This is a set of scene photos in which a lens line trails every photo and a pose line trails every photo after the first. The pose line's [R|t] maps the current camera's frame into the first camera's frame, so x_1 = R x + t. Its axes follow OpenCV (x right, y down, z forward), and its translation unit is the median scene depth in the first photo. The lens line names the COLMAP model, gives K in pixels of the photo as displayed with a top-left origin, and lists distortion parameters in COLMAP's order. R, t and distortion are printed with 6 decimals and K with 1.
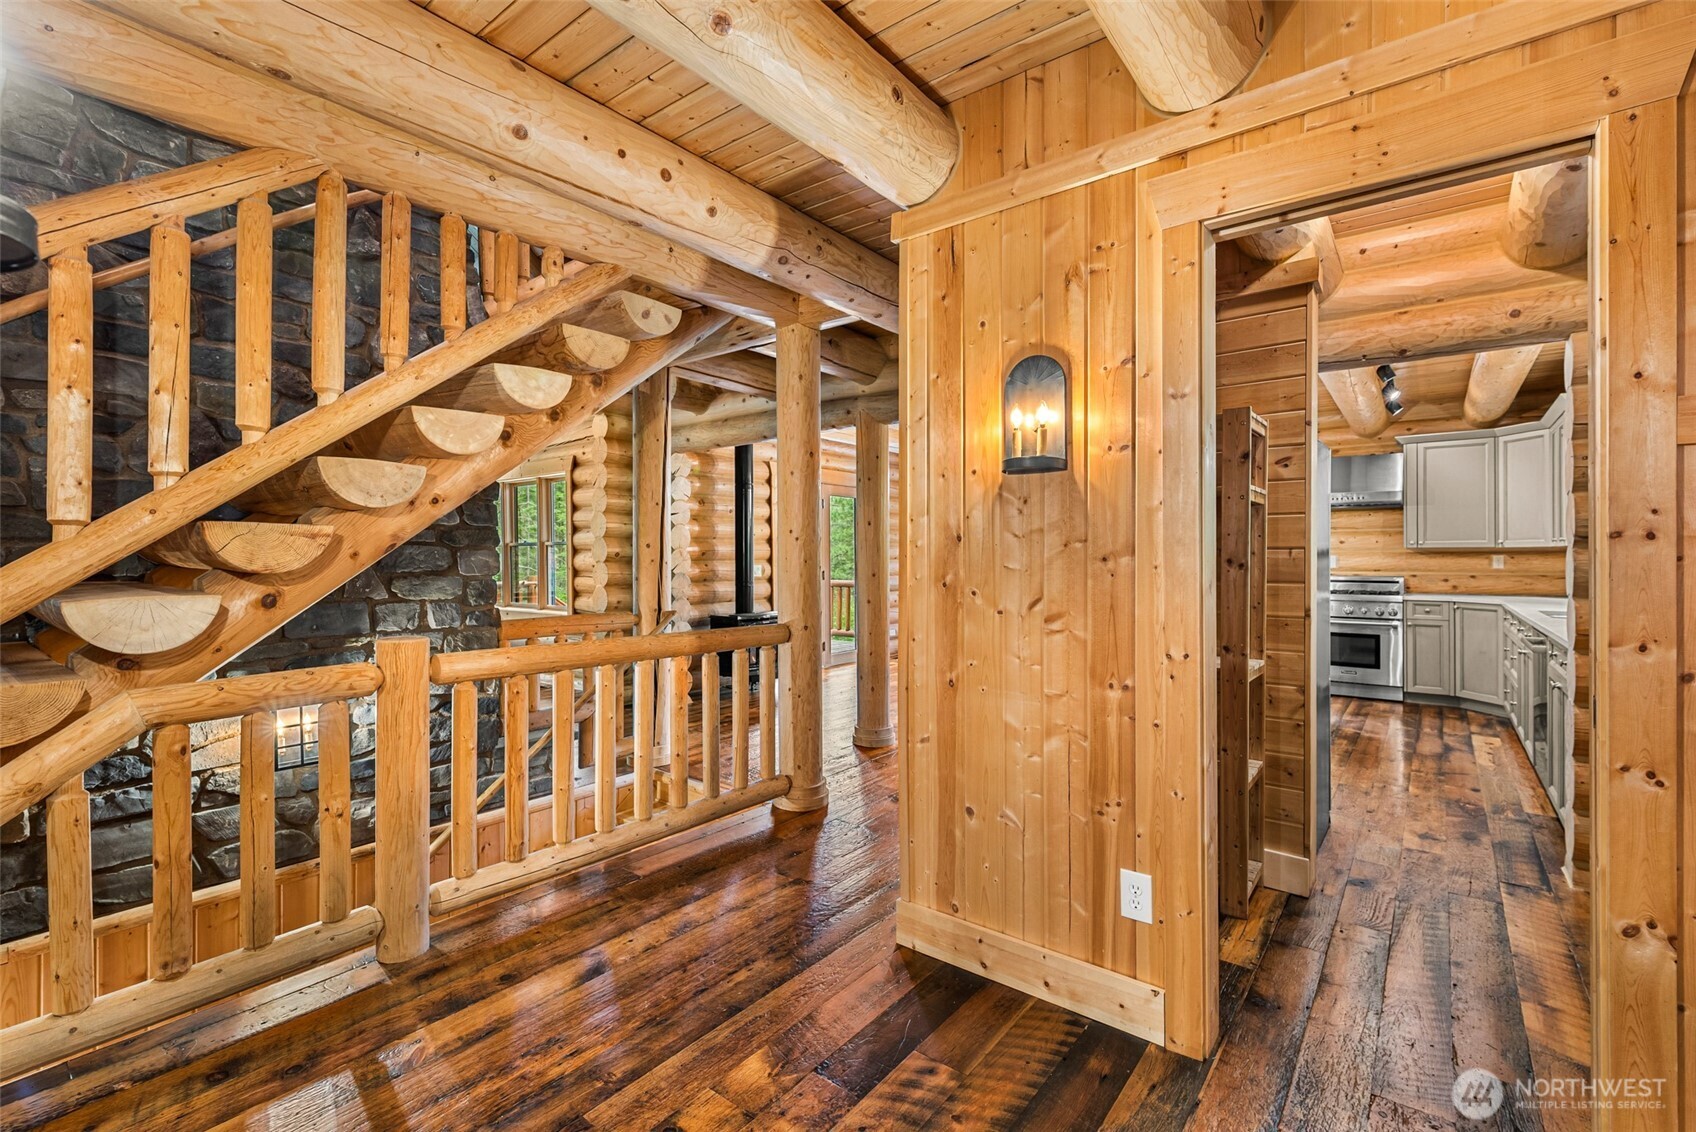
lens RADIAL K [[761.5, 0, 841.0], [0, 761.5, 556.1], [0, 0, 1]] dist [0.004577, -0.001525]
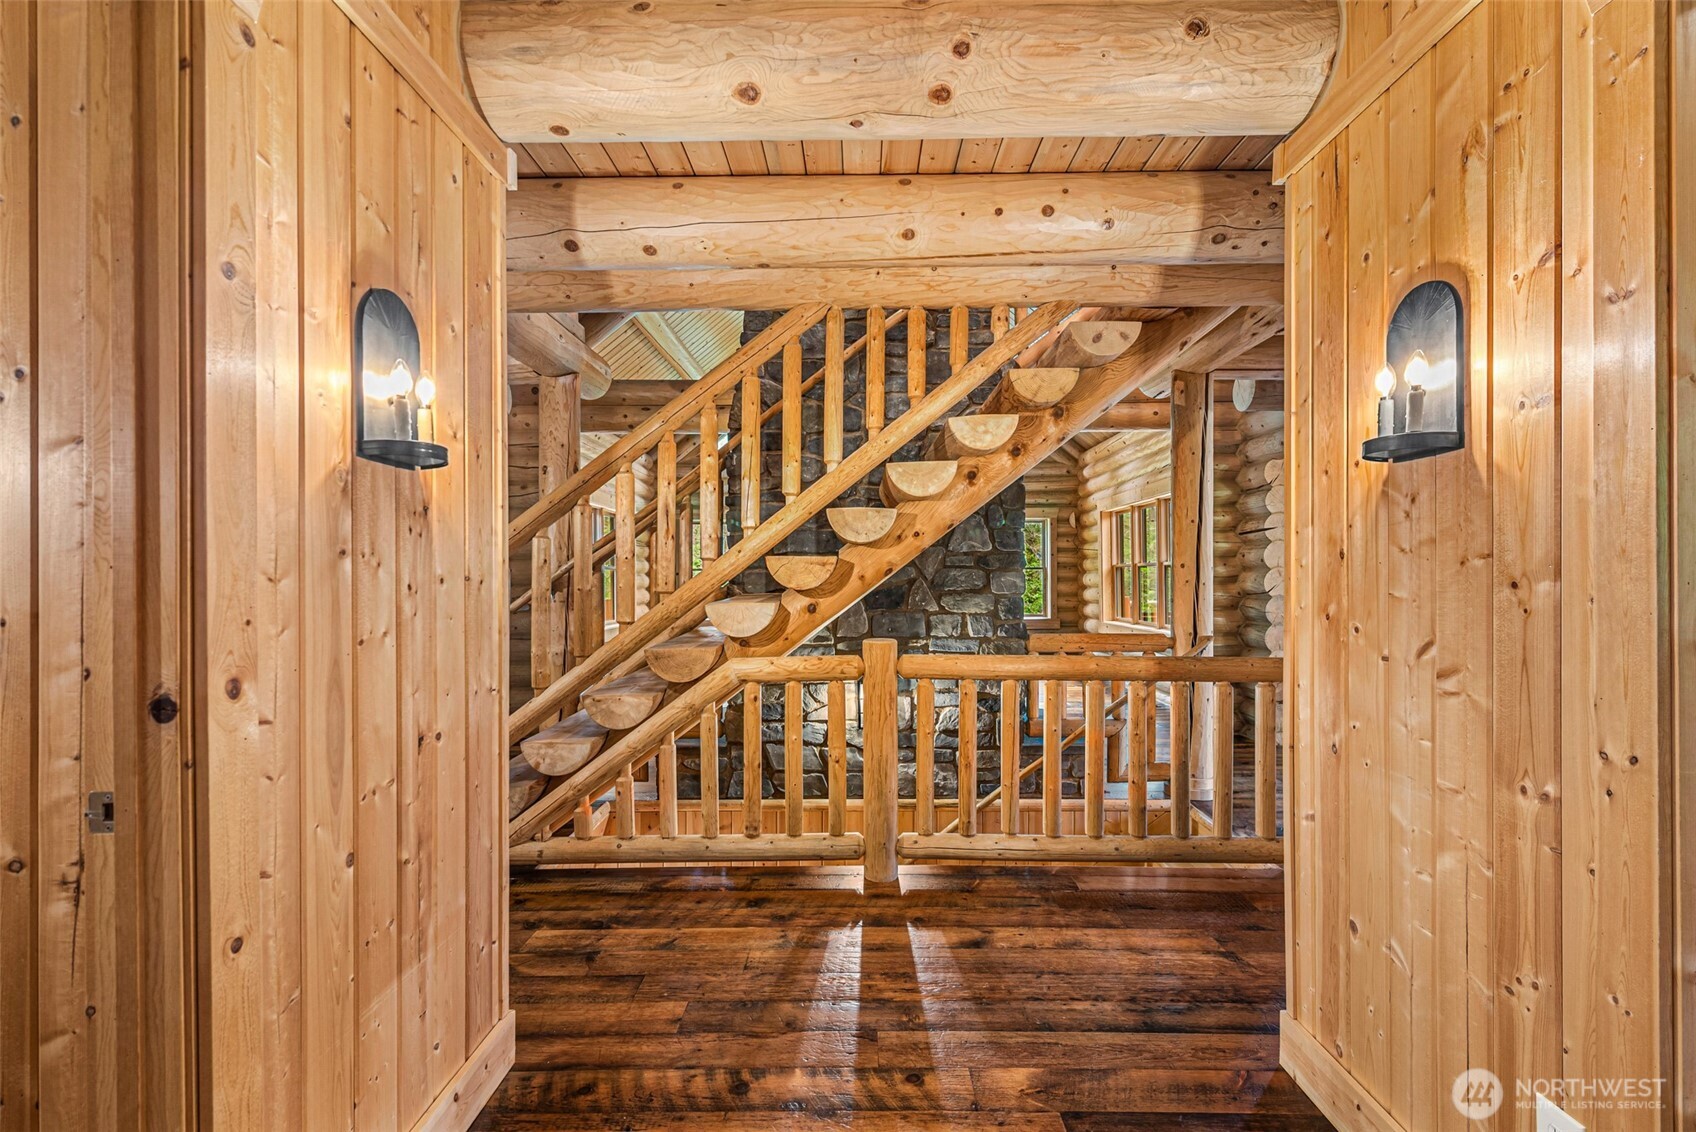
lens RADIAL K [[761.5, 0, 842.7], [0, 761.5, 577.6], [0, 0, 1]] dist [0.004577, -0.001525]
pose [[0.590861, 0.000738, -0.806773, 0.481551], [0.001921, 0.999995, 0.002322, -0.004039], [0.806771, -0.002922, 0.590857, 0.173830]]
